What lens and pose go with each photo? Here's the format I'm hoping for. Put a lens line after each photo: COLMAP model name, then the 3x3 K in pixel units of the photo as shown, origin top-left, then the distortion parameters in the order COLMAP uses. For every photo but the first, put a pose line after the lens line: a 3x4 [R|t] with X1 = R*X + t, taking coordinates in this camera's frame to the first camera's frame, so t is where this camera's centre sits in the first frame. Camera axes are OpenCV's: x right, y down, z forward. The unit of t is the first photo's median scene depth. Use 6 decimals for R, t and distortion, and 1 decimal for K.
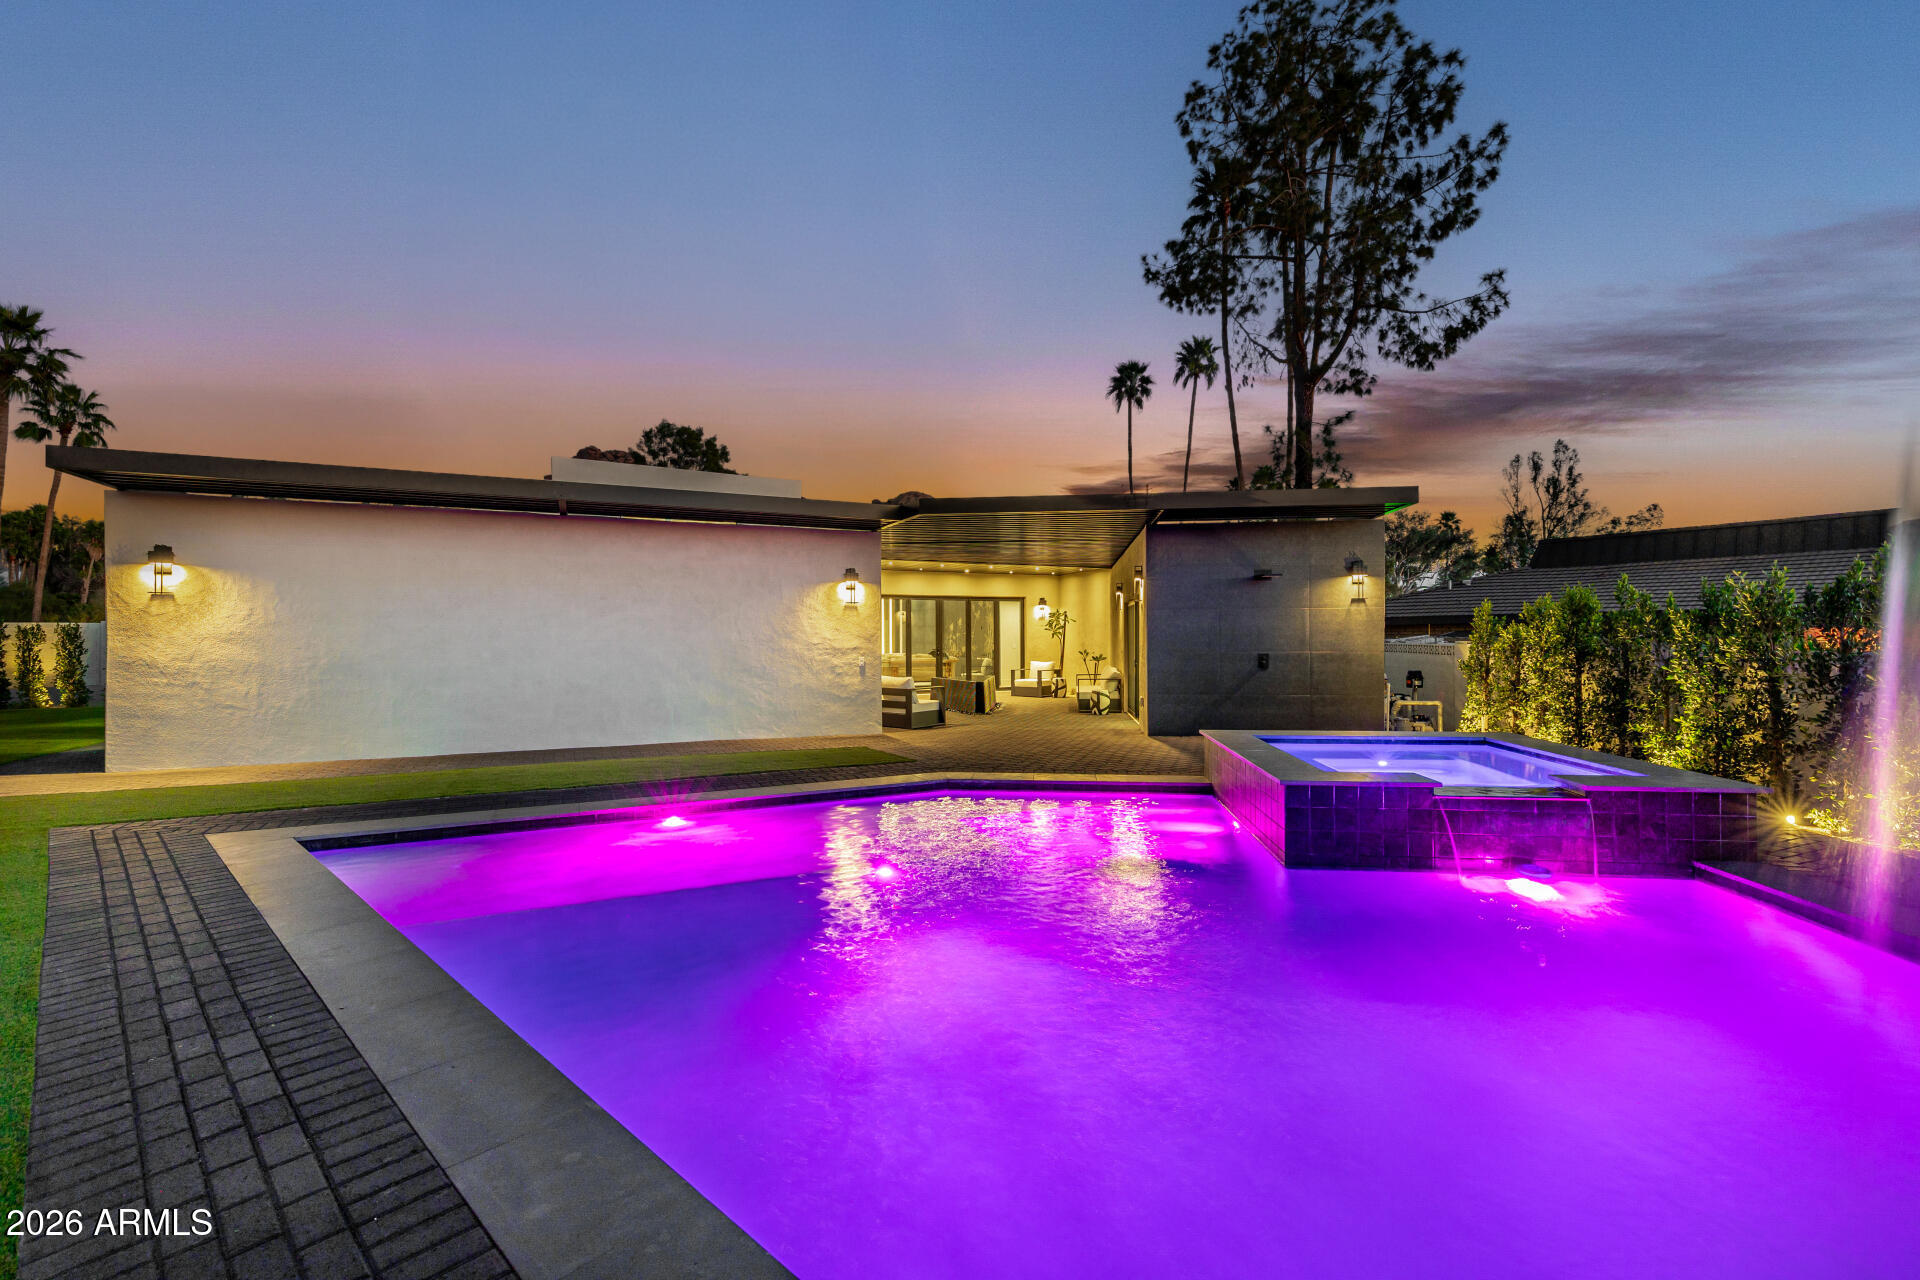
lens RADIAL K [[807.7, 0, 956.4], [0, 807.7, 635.7], [0, 0, 1]] dist [0.003062, 0.000070]
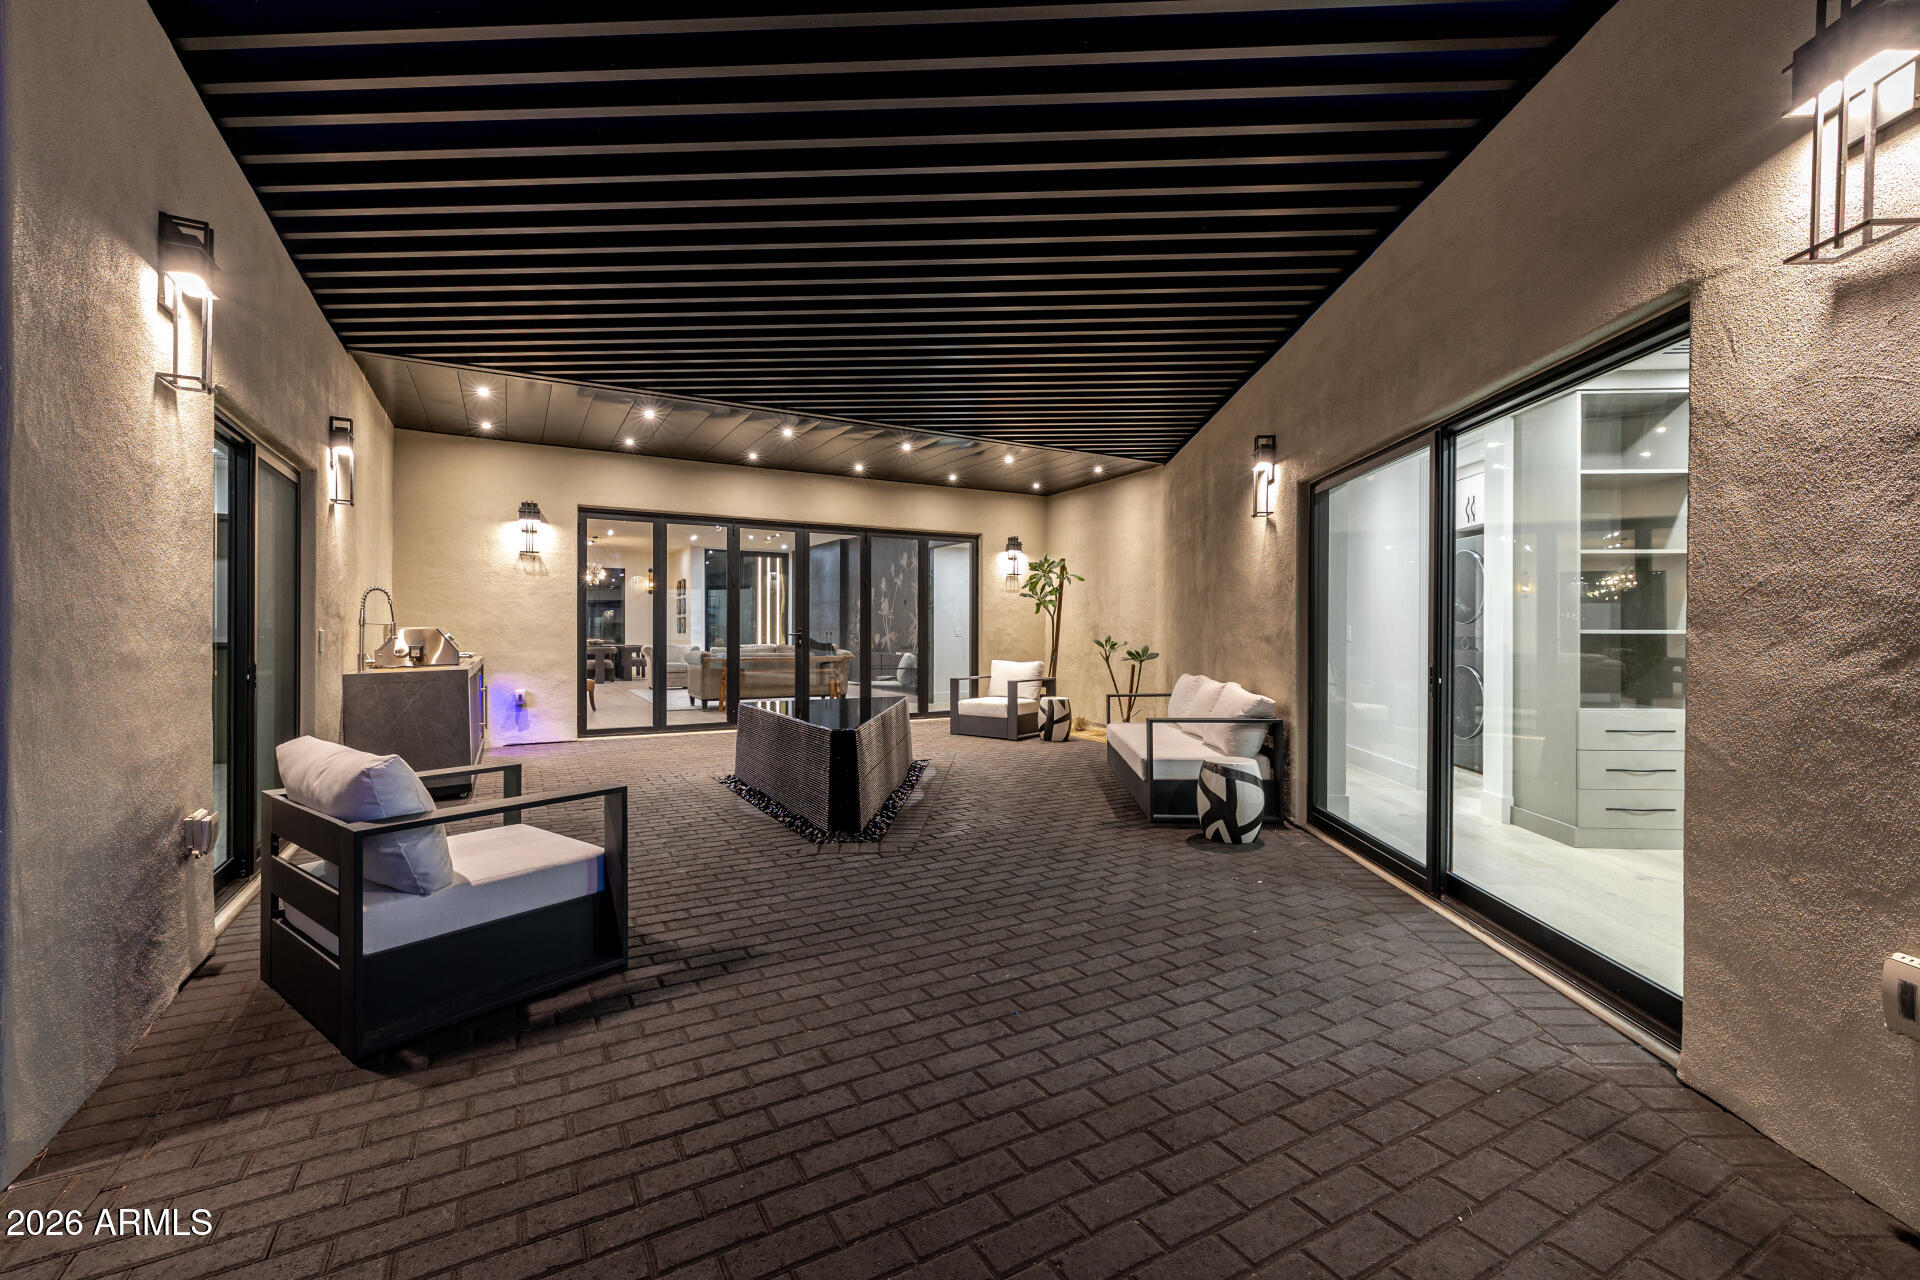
lens RADIAL K [[807.7, 0, 956.4], [0, 807.7, 635.7], [0, 0, 1]] dist [0.003062, 0.000070]
pose [[0.997942, 0.008138, 0.063607, 0.042163], [-0.008463, 0.999953, 0.004832, 0.015376], [-0.063565, -0.005361, 0.997963, 0.545455]]
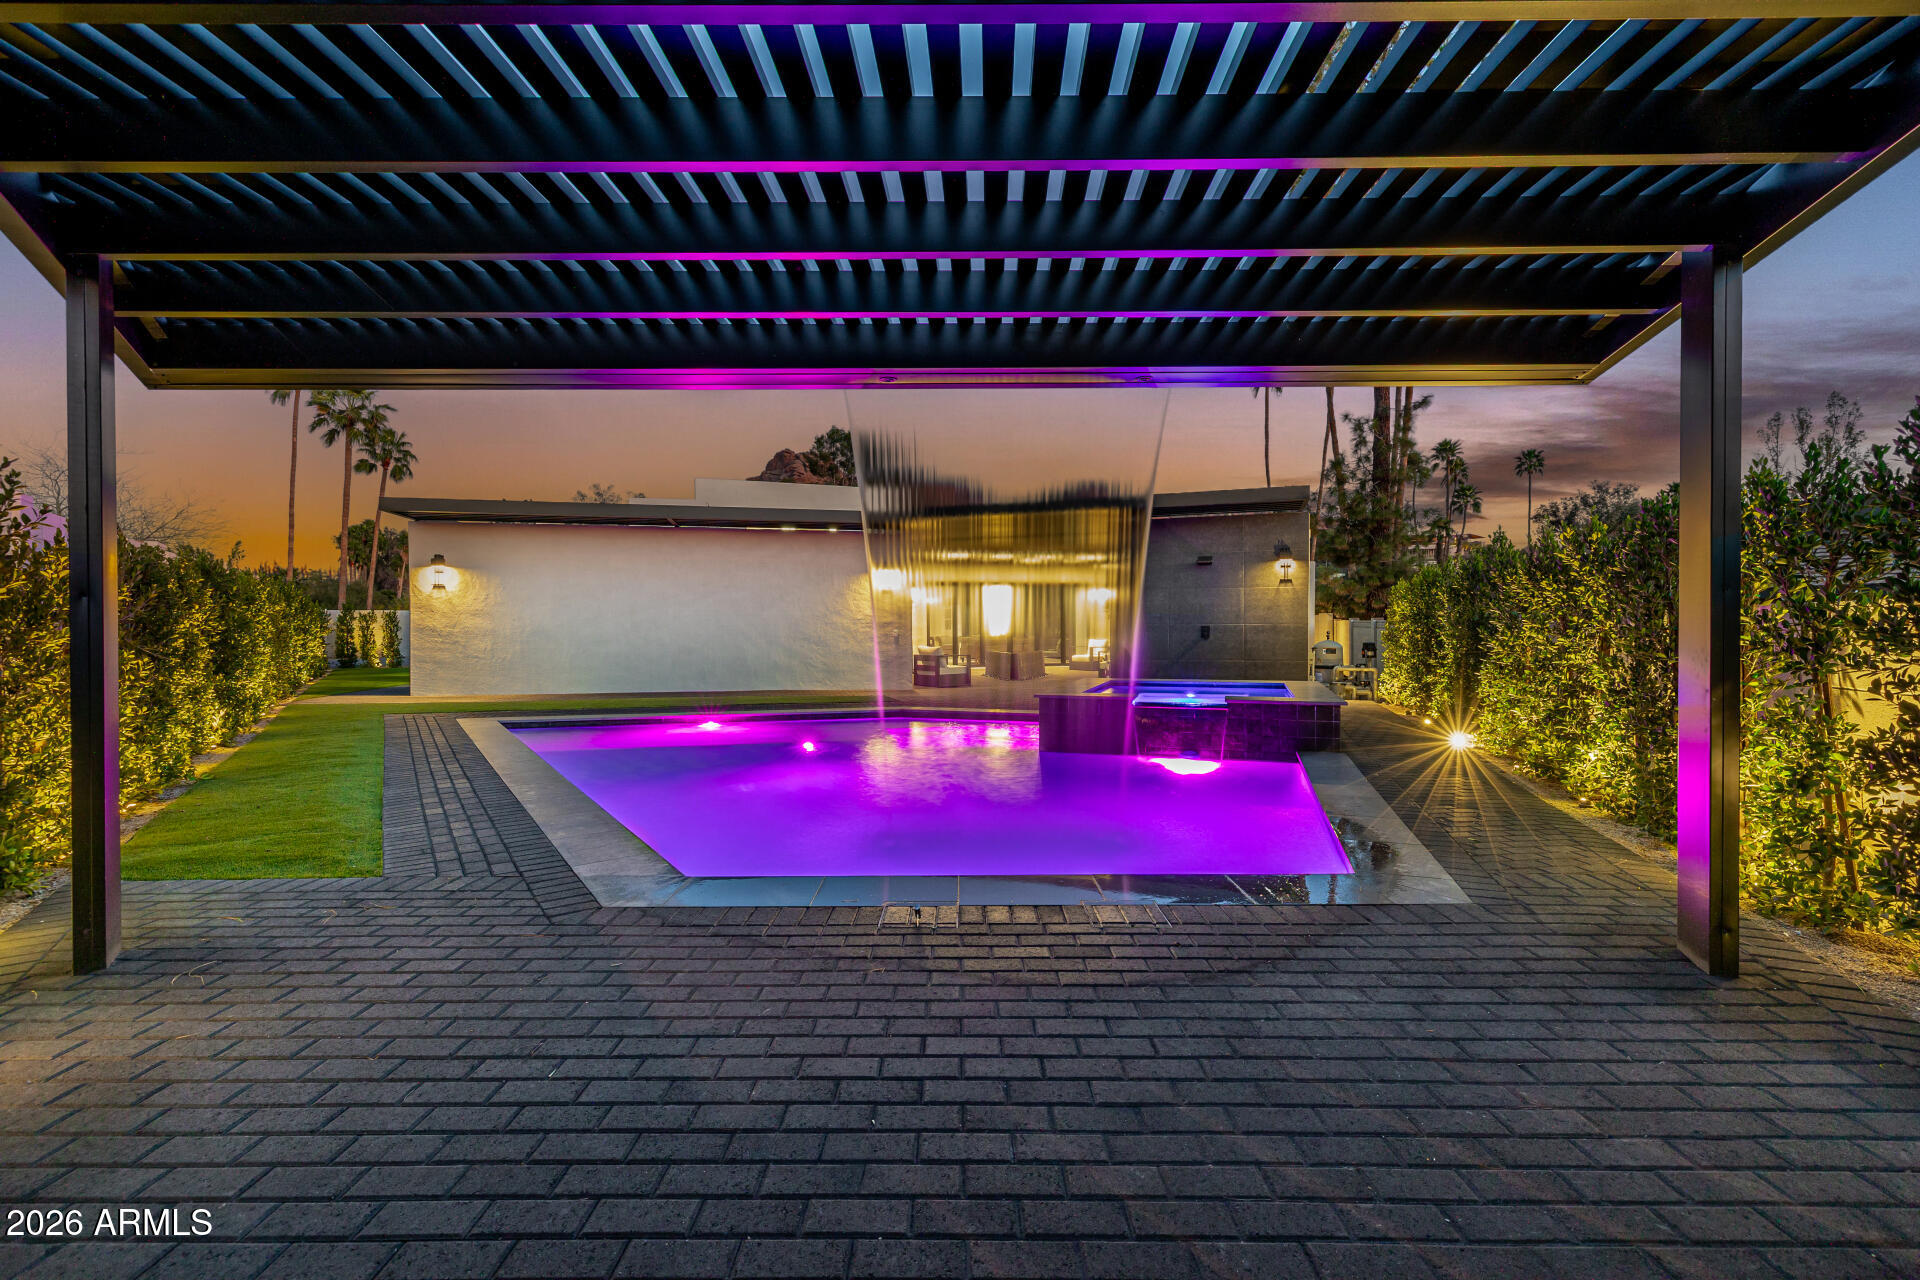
lens RADIAL K [[811.0, 0, 960.0], [0, 811.0, 640.0], [0, 0, 1]] dist [0.000682, -0.000030]
pose [[0.976397, 0.003880, -0.215950, 0.166386], [-0.000098, 0.999847, 0.017520, 0.012865], [0.215985, -0.017085, 0.976247, -0.153942]]
